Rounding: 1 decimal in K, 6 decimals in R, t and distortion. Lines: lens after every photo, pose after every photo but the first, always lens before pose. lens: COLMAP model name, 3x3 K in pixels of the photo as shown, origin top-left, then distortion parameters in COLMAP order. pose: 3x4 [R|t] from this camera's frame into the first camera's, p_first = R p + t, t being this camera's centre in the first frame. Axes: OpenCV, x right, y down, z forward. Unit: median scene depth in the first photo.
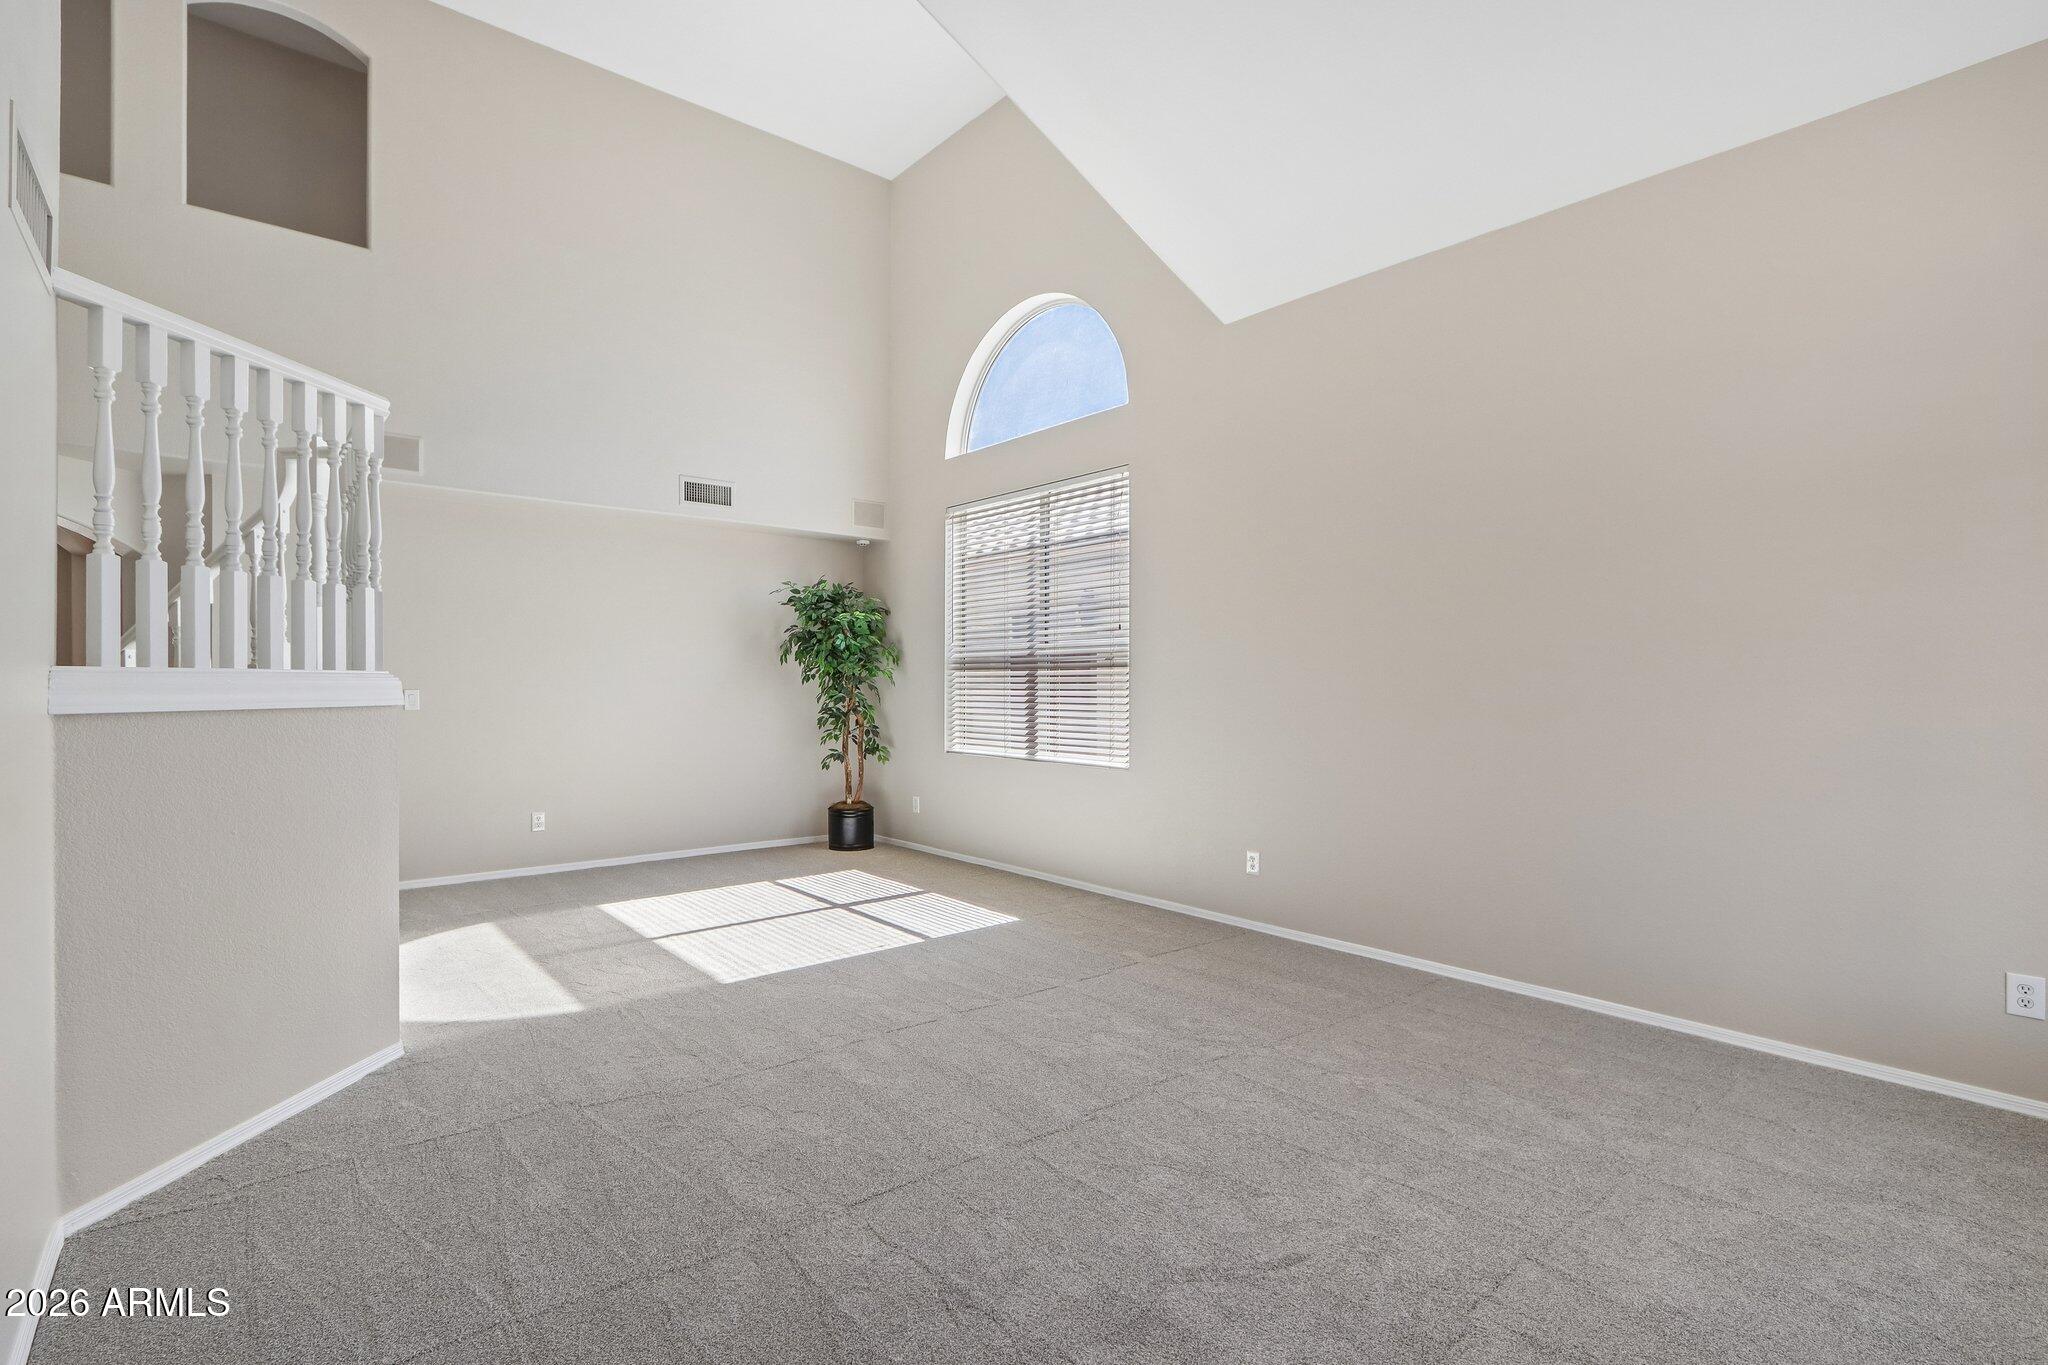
lens RADIAL K [[956.4, 0, 1027.2], [0, 956.4, 689.4], [0, 0, 1]] dist [-0.008846, 0.000045]
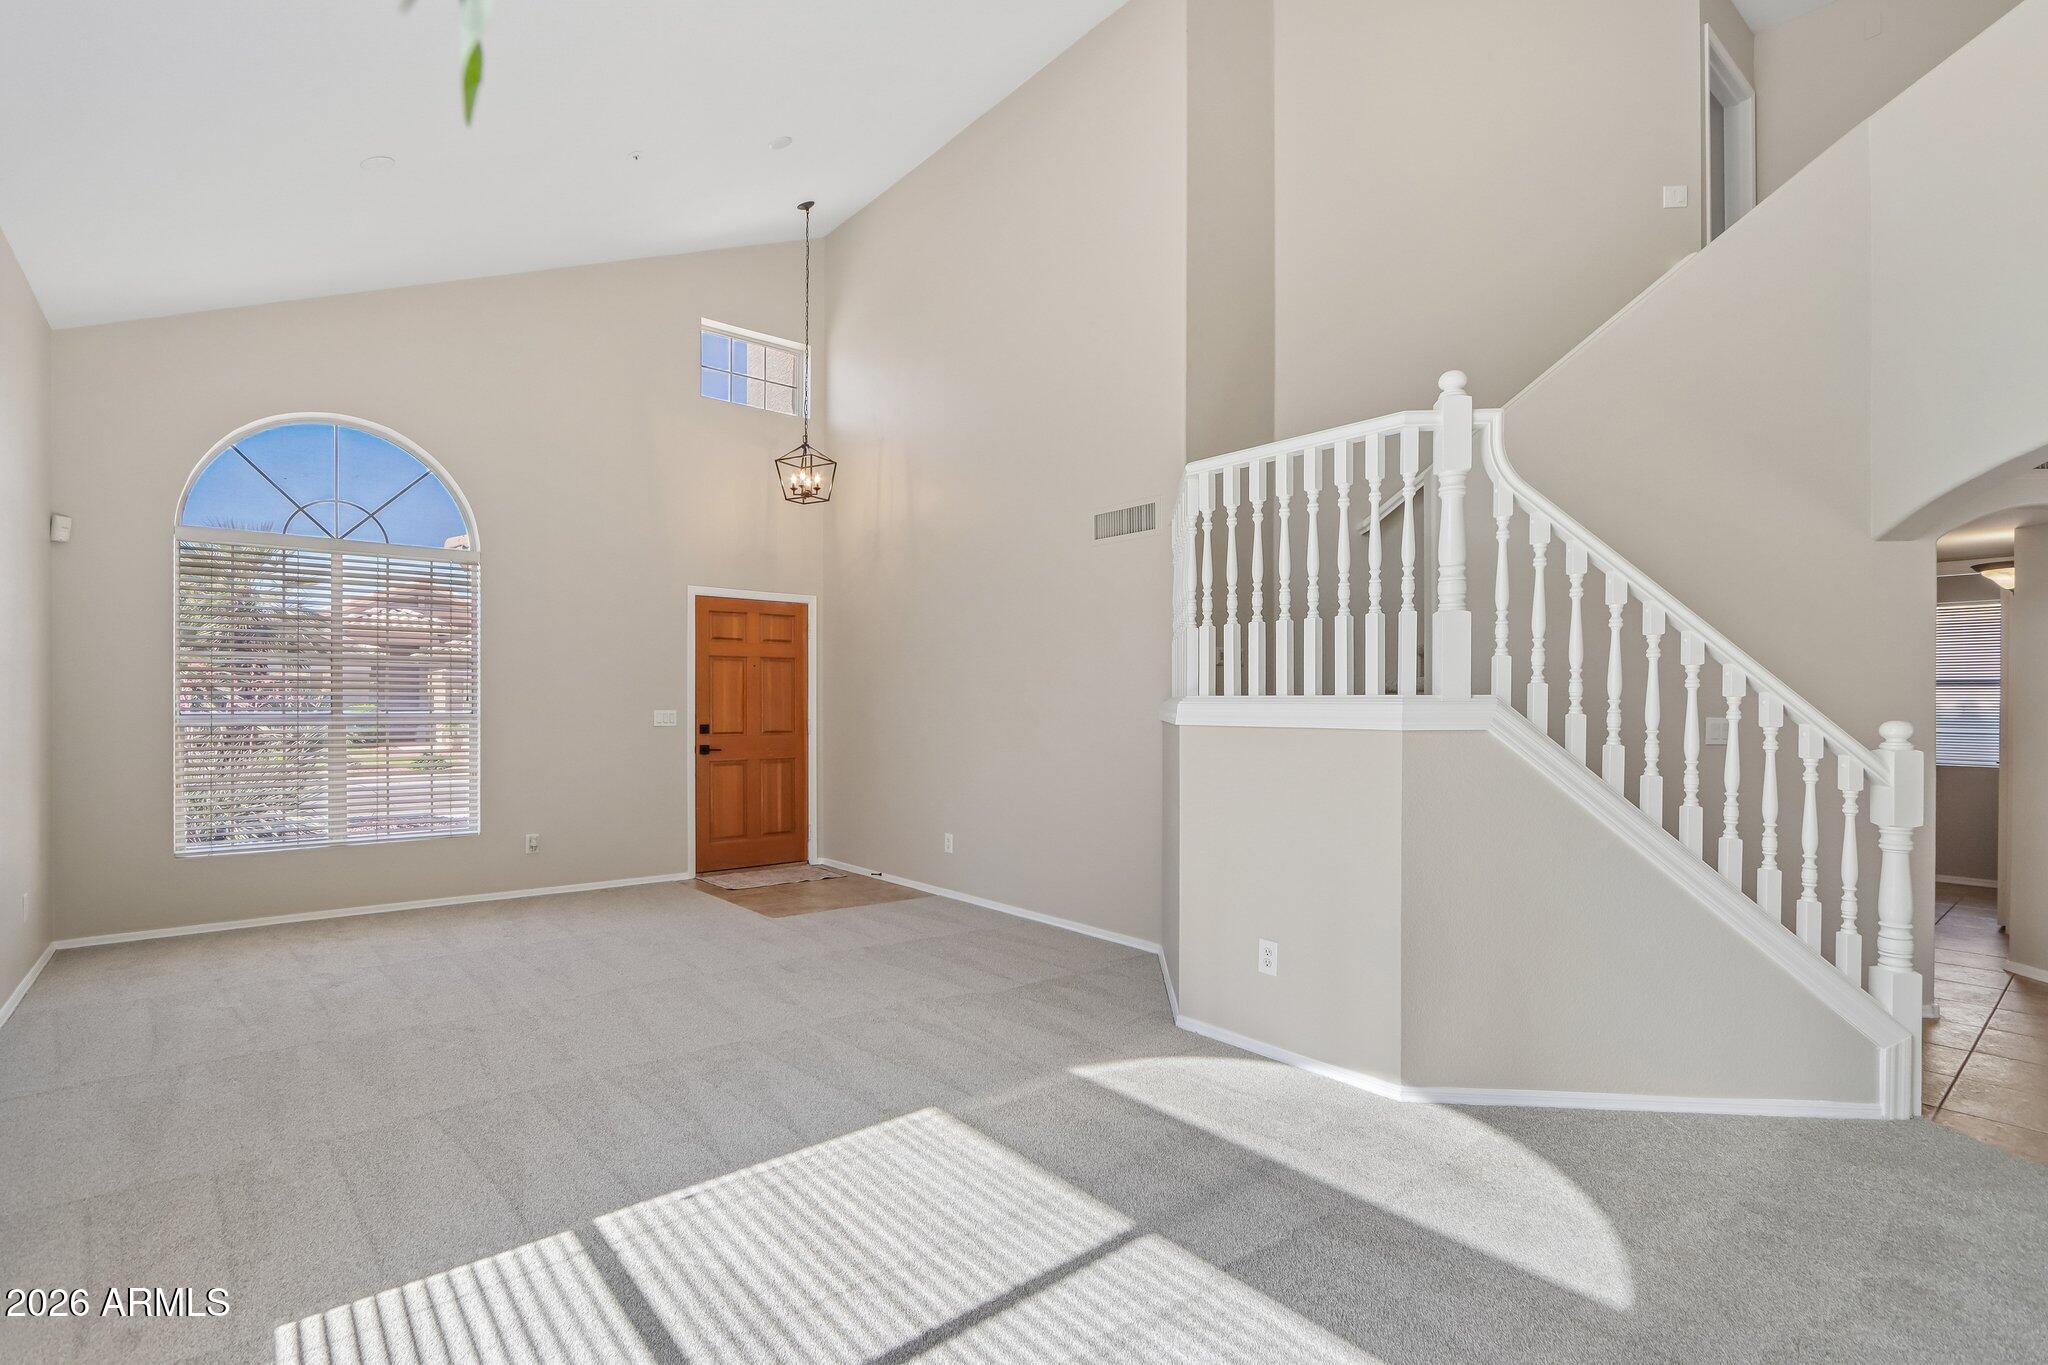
lens RADIAL K [[956.4, 0, 1012.2], [0, 956.4, 688.3], [0, 0, 1]] dist [-0.008846, 0.000045]
pose [[-0.999923, -0.006685, 0.010502, -0.279520], [-0.006767, 0.999947, -0.007746, -0.011392], [-0.010449, -0.007816, -0.999915, 1.268780]]
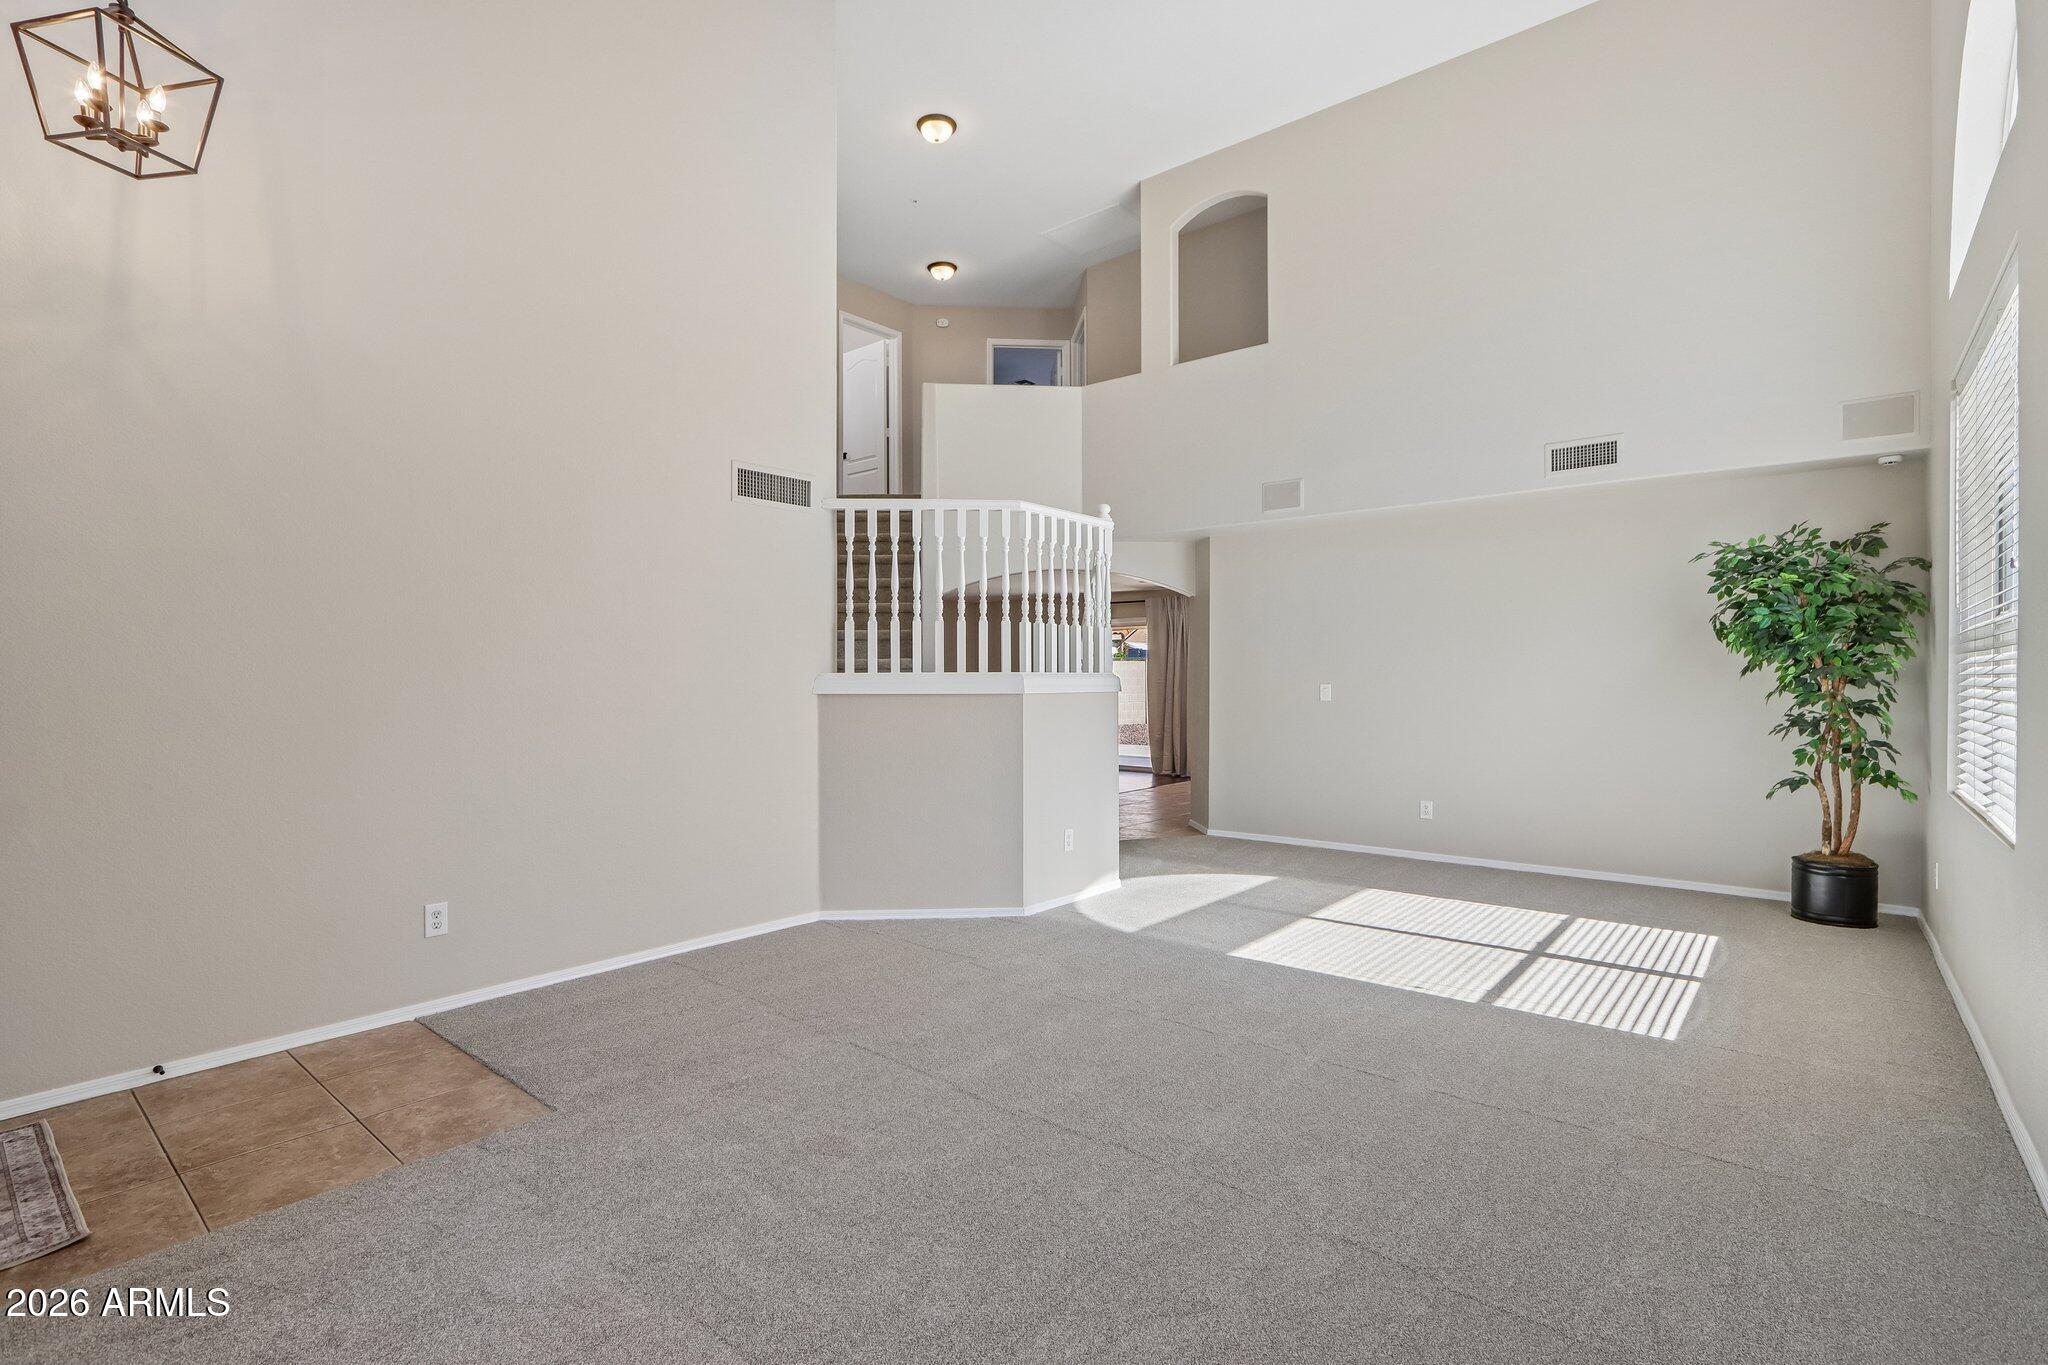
lens RADIAL K [[956.4, 0, 960.3], [0, 956.4, 684.8], [0, 0, 1]] dist [-0.008846, 0.000045]
pose [[0.139718, 0.006094, -0.990173, 0.522021], [-0.002732, 0.999980, 0.005769, -0.004377], [0.990188, 0.001899, 0.139731, 0.392327]]
